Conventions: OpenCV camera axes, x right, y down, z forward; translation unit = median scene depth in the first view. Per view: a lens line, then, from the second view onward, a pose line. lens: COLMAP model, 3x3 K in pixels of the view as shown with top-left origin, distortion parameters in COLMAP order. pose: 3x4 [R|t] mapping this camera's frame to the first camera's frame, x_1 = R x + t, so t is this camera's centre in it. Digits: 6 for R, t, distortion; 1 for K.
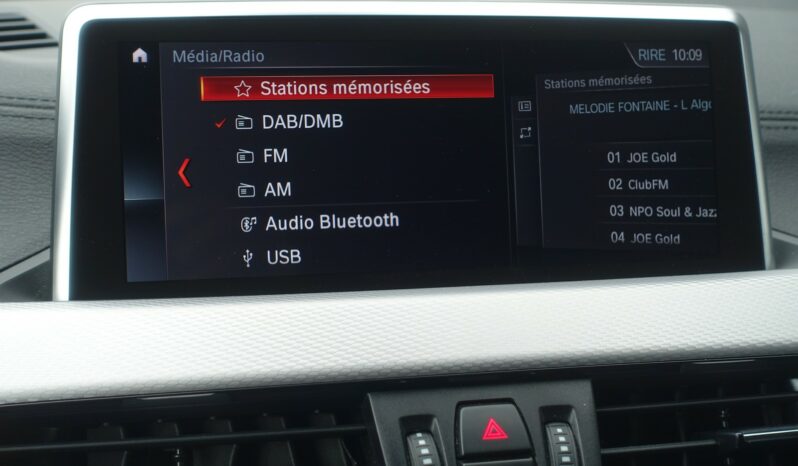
lens RADIAL K [[1208.2, 0, 400.9], [0, 1208.2, 231.2], [0, 0, 1]] dist [-0.116859, 0.000000]
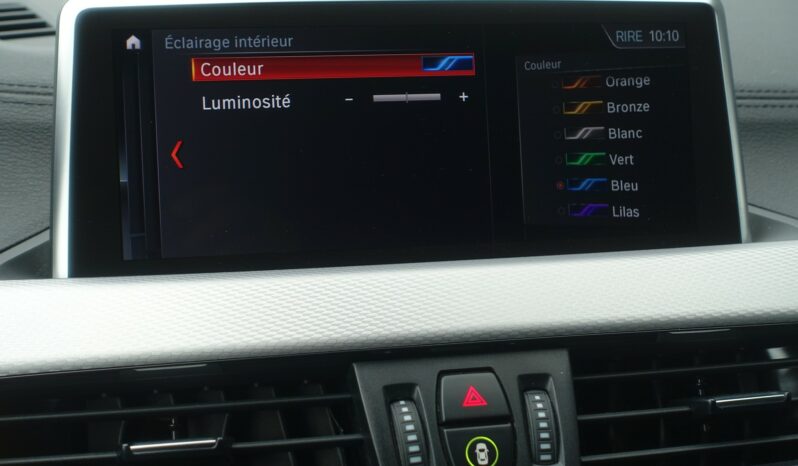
lens RADIAL K [[1208.2, 0, 393.4], [0, 1208.2, 232.2], [0, 0, 1]] dist [-0.116859, 0.000000]
pose [[0.999859, -0.009646, -0.013734, 0.022163], [0.009832, 0.999860, 0.013537, 0.006632], [0.013601, -0.013670, 0.999814, -0.042875]]
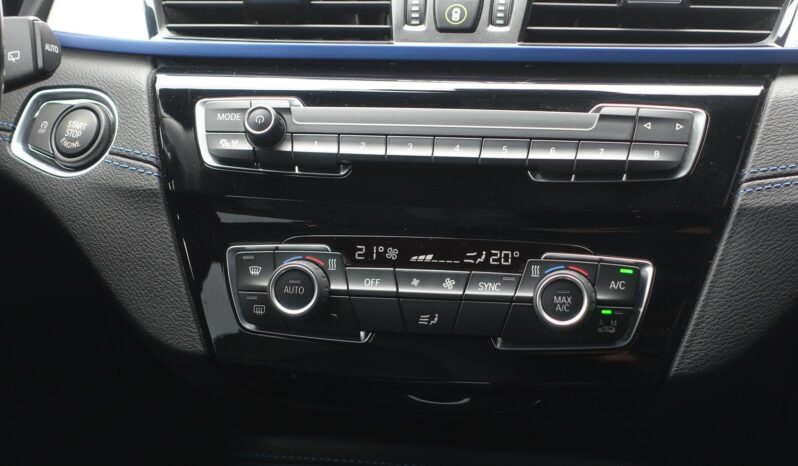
lens RADIAL K [[1559.8, 0, 406.2], [0, 1559.8, 236.2], [0, 0, 1]] dist [-0.050875, 0.000000]
pose [[0.921636, 0.087164, -0.378139, 0.794227], [-0.050310, 0.993062, 0.106289, 0.273919], [0.384780, -0.078935, 0.919627, -0.931573]]
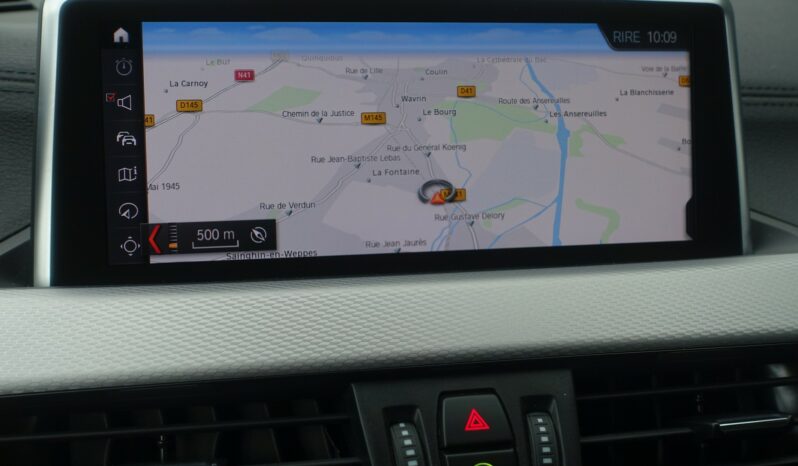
lens RADIAL K [[1208.2, 0, 402.3], [0, 1208.2, 236.3], [0, 0, 1]] dist [-0.116859, 0.000000]
pose [[0.999364, 0.011668, 0.033702, -0.019541], [-0.013991, 0.997482, 0.069521, -0.056229], [-0.032806, -0.069948, 0.997011, 0.003049]]
